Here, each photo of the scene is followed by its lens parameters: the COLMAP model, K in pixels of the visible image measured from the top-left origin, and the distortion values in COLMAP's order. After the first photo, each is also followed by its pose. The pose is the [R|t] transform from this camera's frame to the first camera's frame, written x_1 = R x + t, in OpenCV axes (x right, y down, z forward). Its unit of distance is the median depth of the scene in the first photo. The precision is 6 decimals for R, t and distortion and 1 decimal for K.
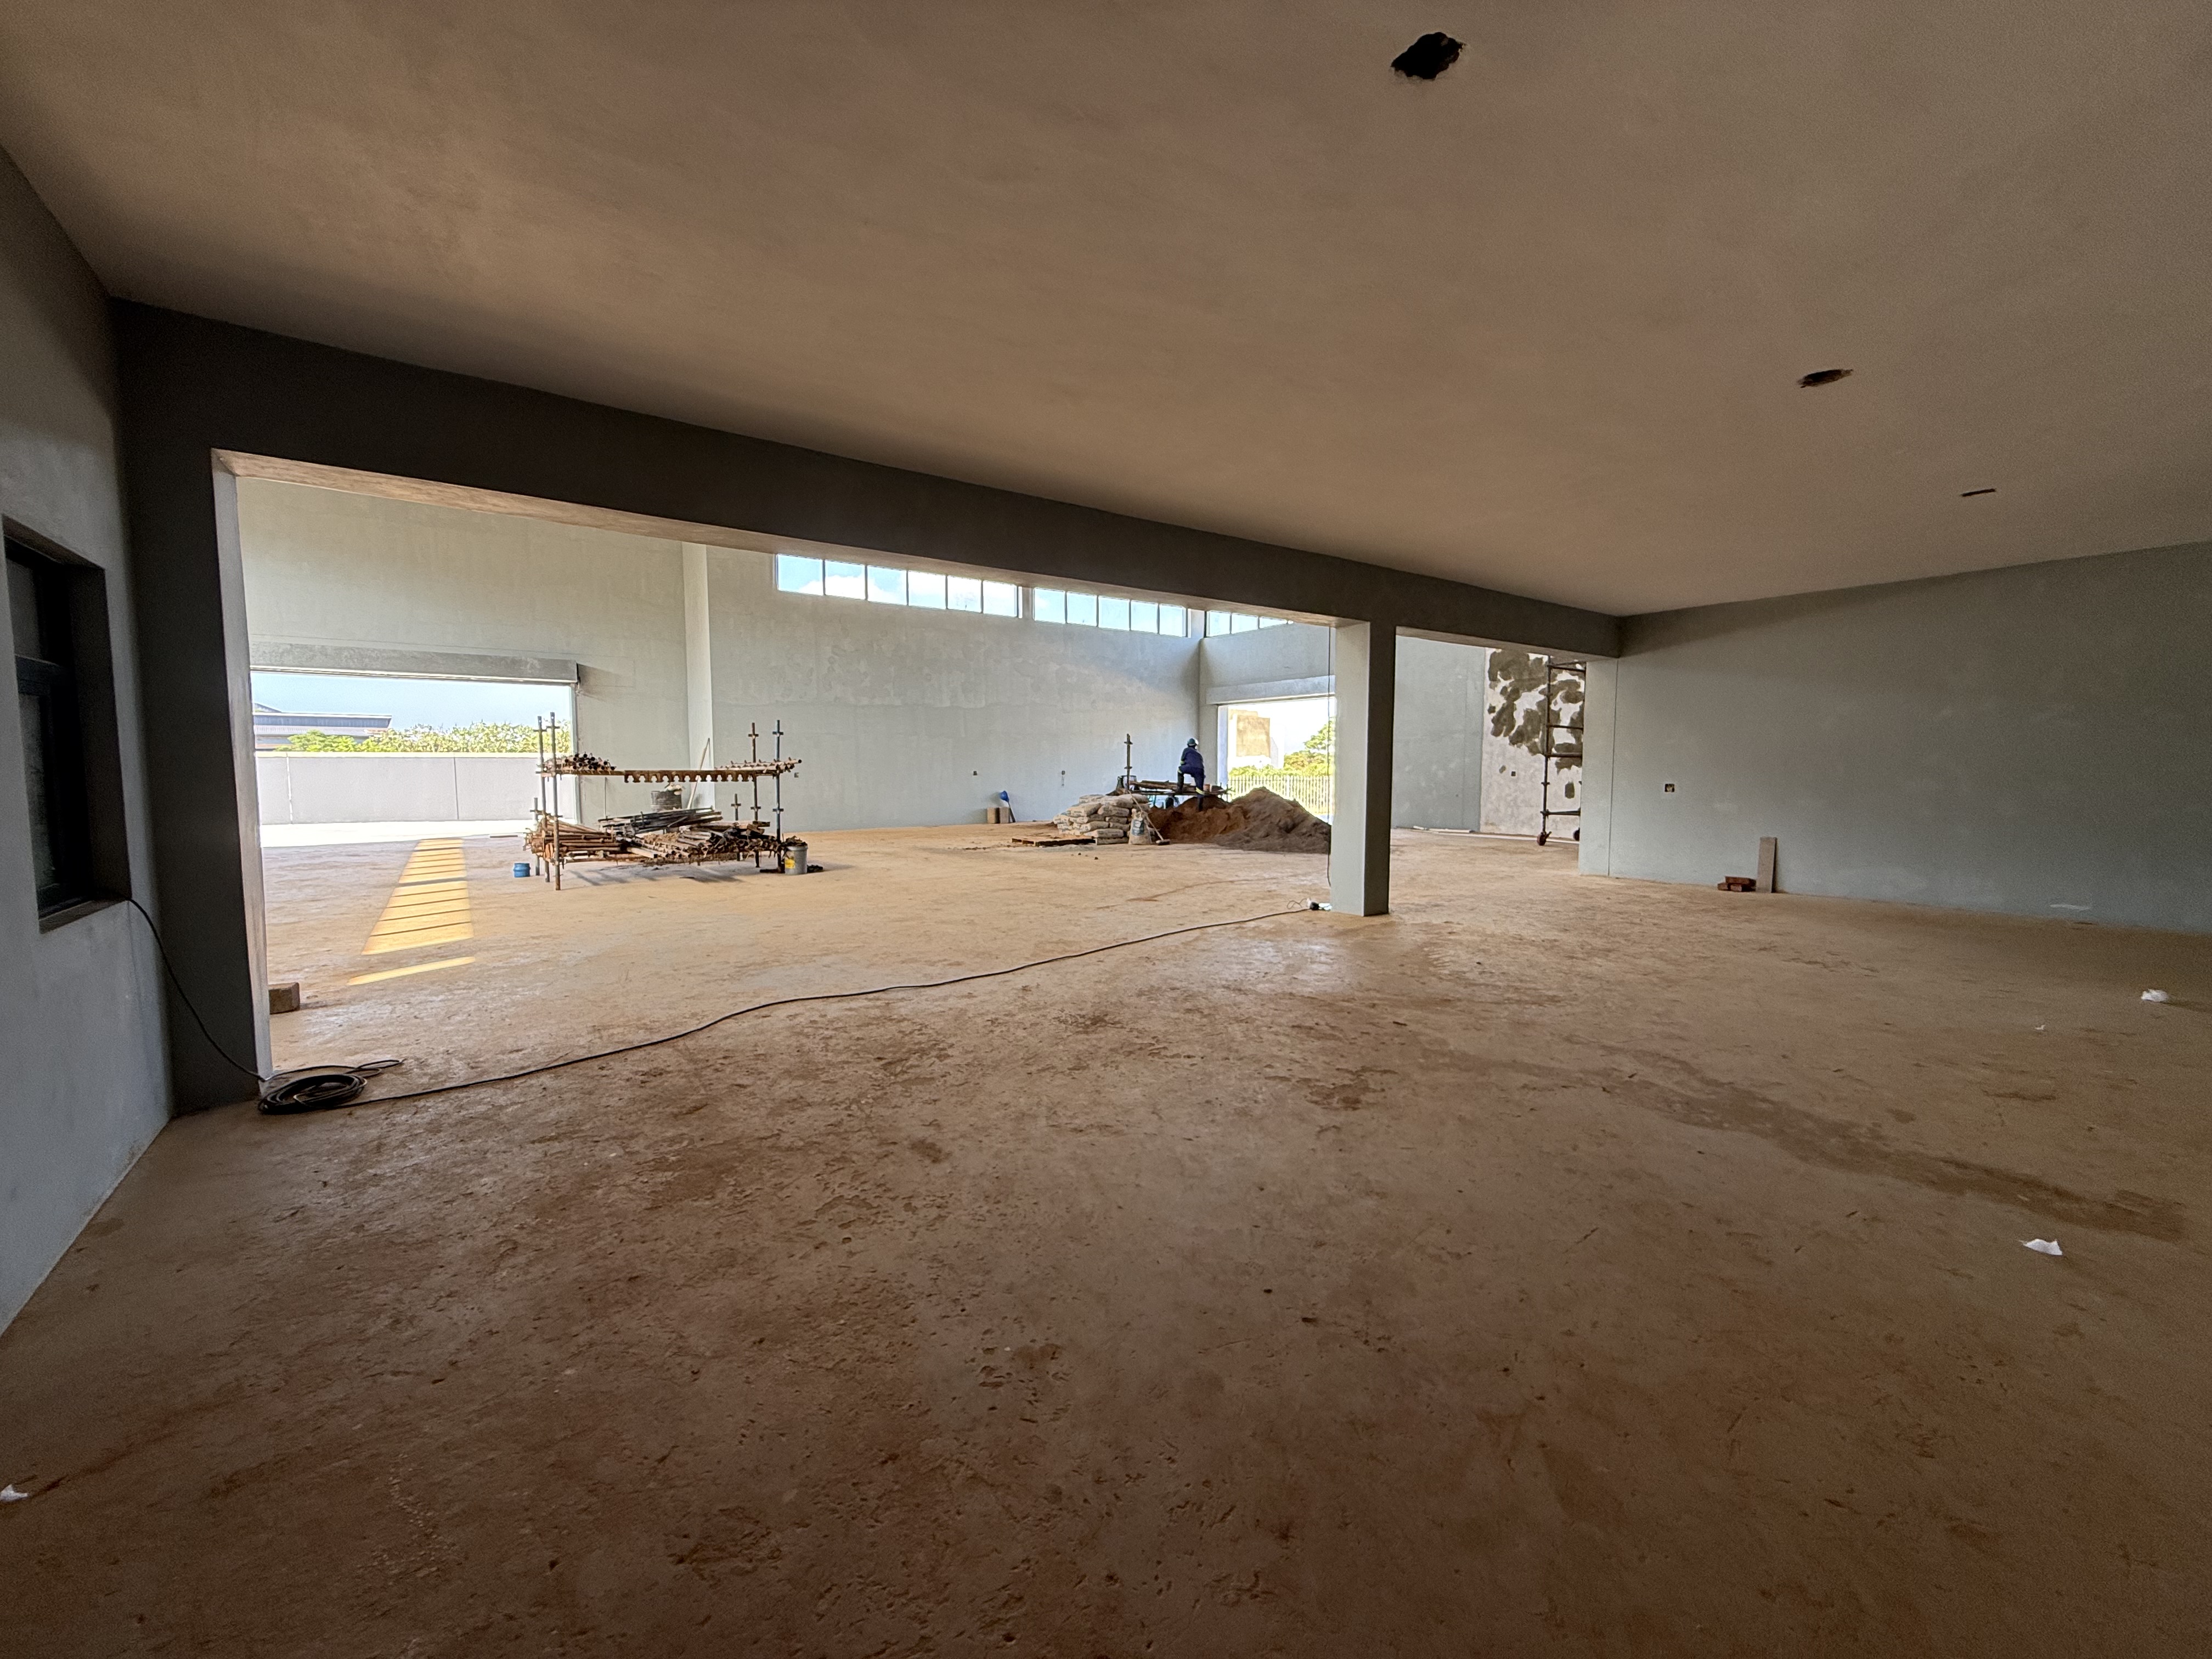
lens RADIAL K [[881.0, 0, 1099.4], [0, 881.0, 813.0], [0, 0, 1]] dist [-0.000421, -0.000005]
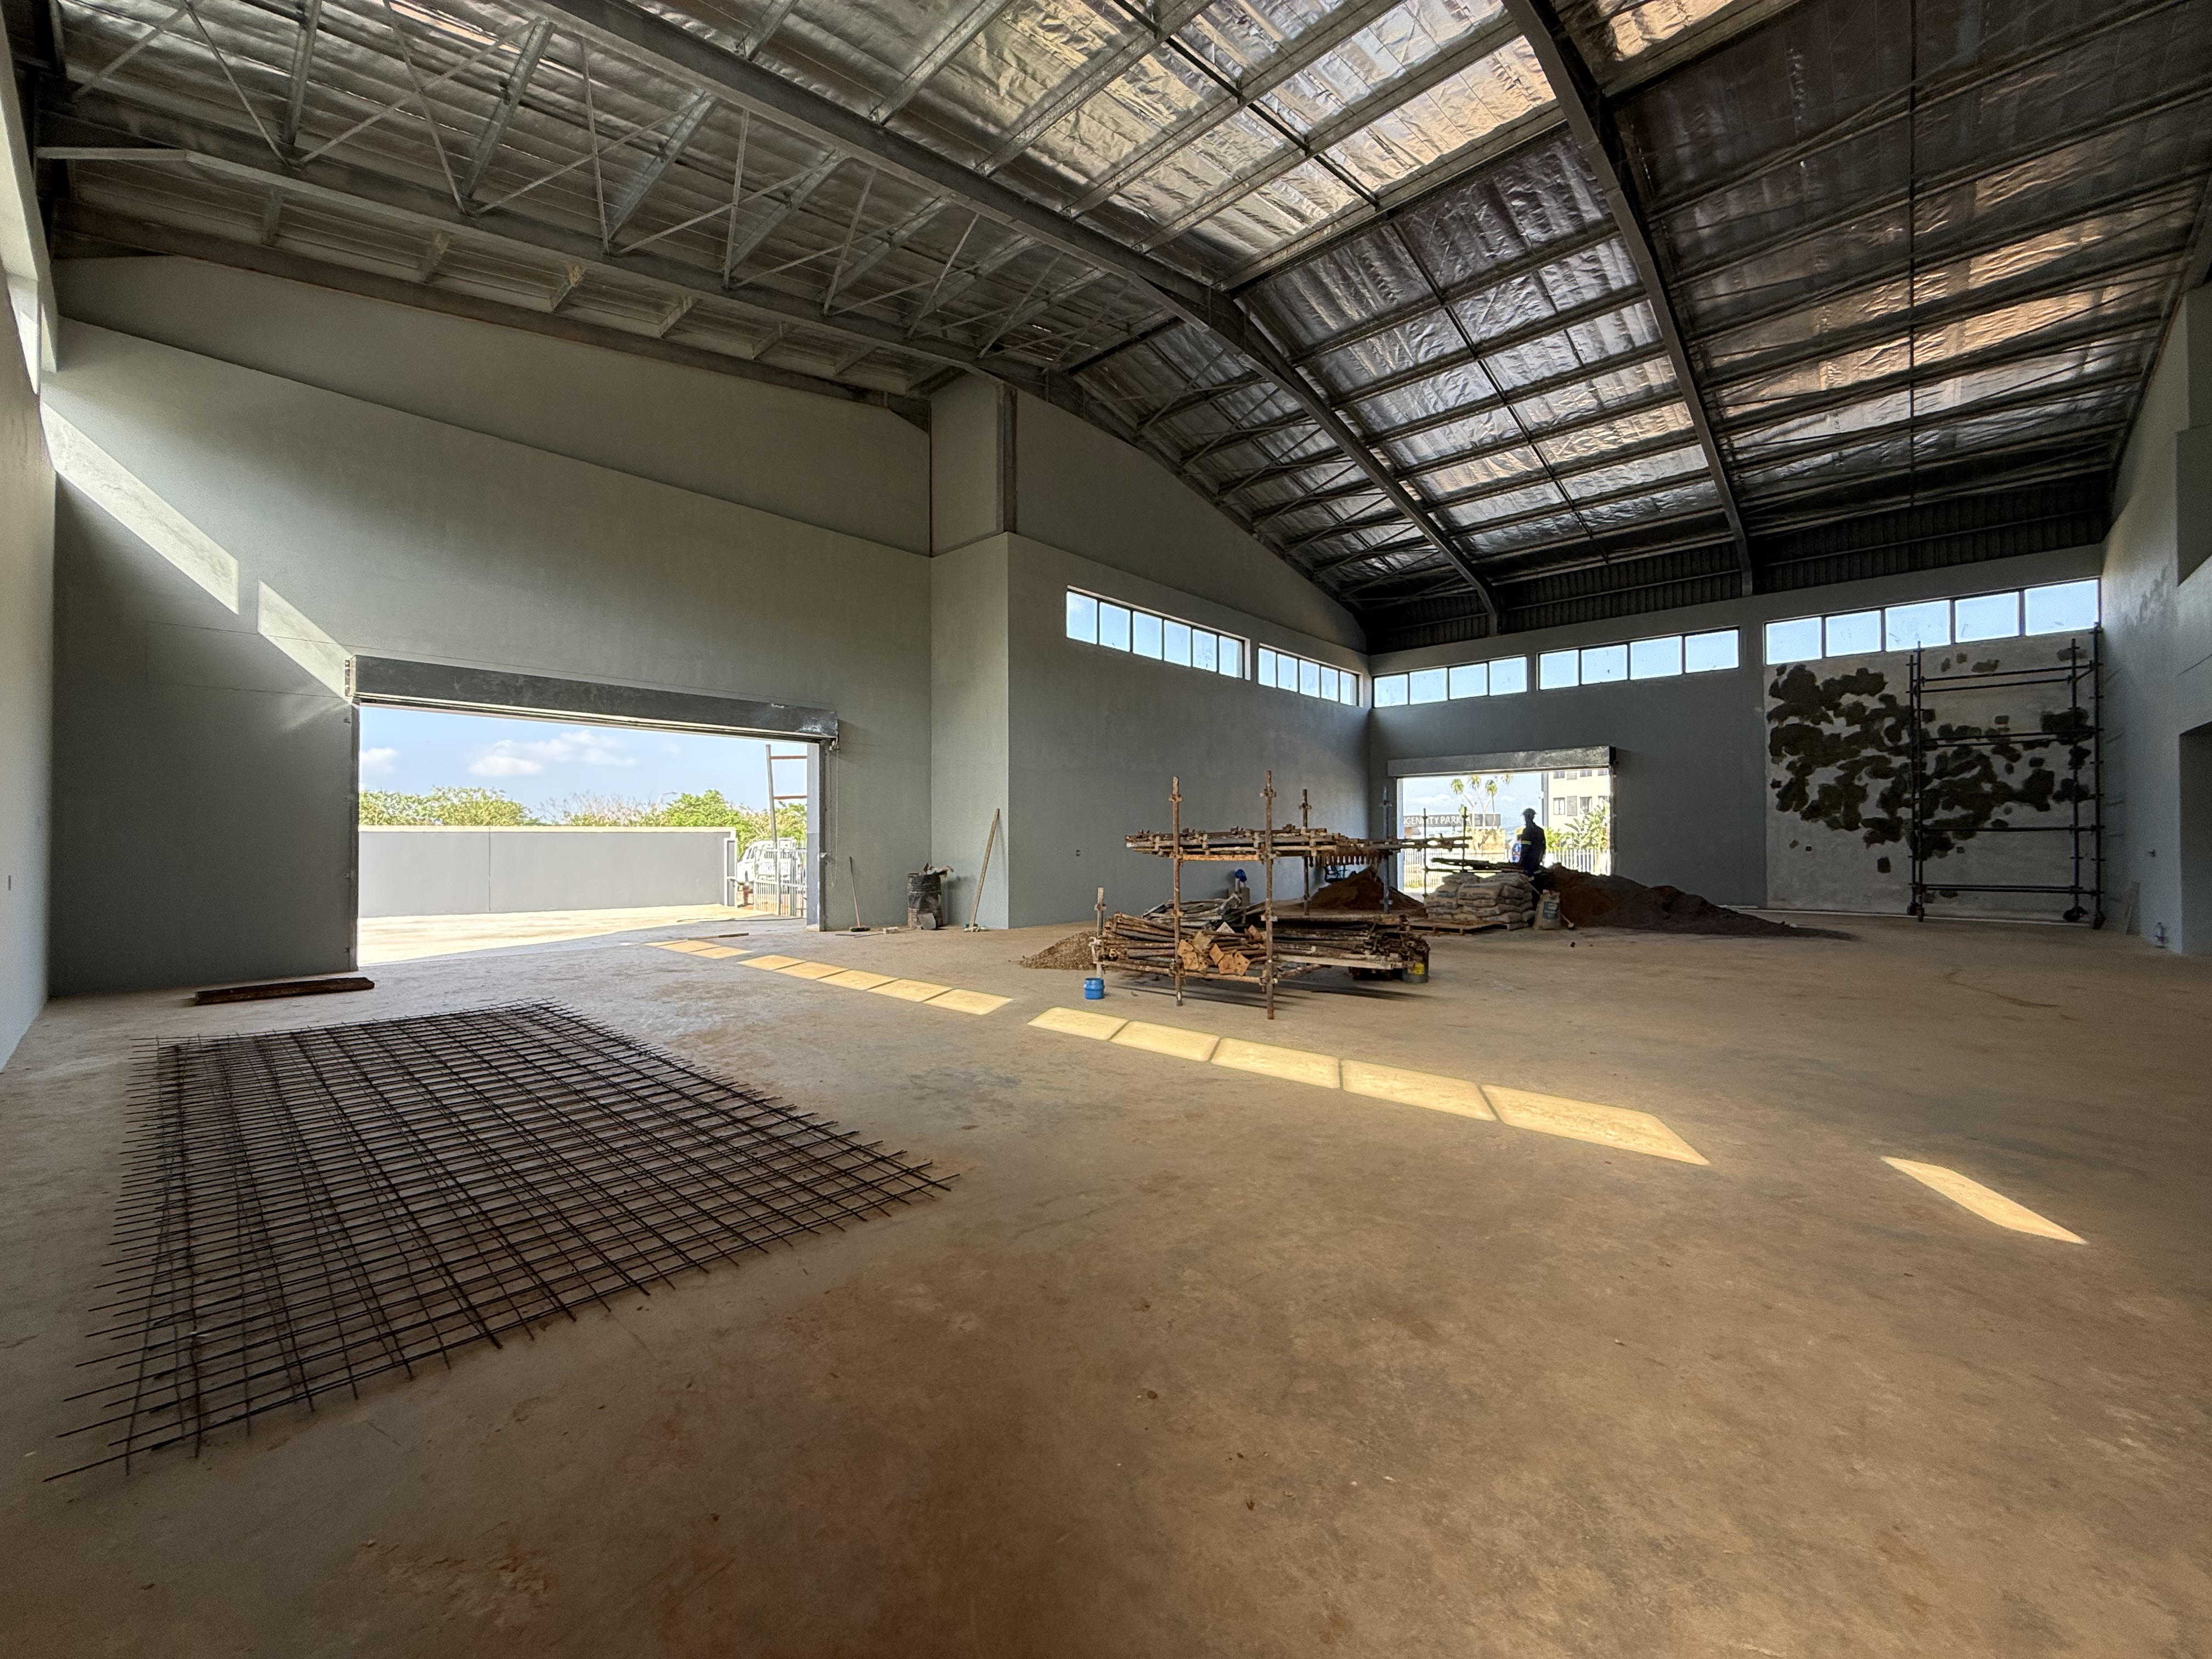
lens RADIAL K [[881.0, 0, 1101.3], [0, 881.0, 829.0], [0, 0, 1]] dist [-0.000421, -0.000005]
pose [[0.981260, 0.000645, 0.192687, -0.492897], [0.012082, 0.997821, -0.064869, -0.011470], [-0.192309, 0.065981, 0.979114, 0.174639]]
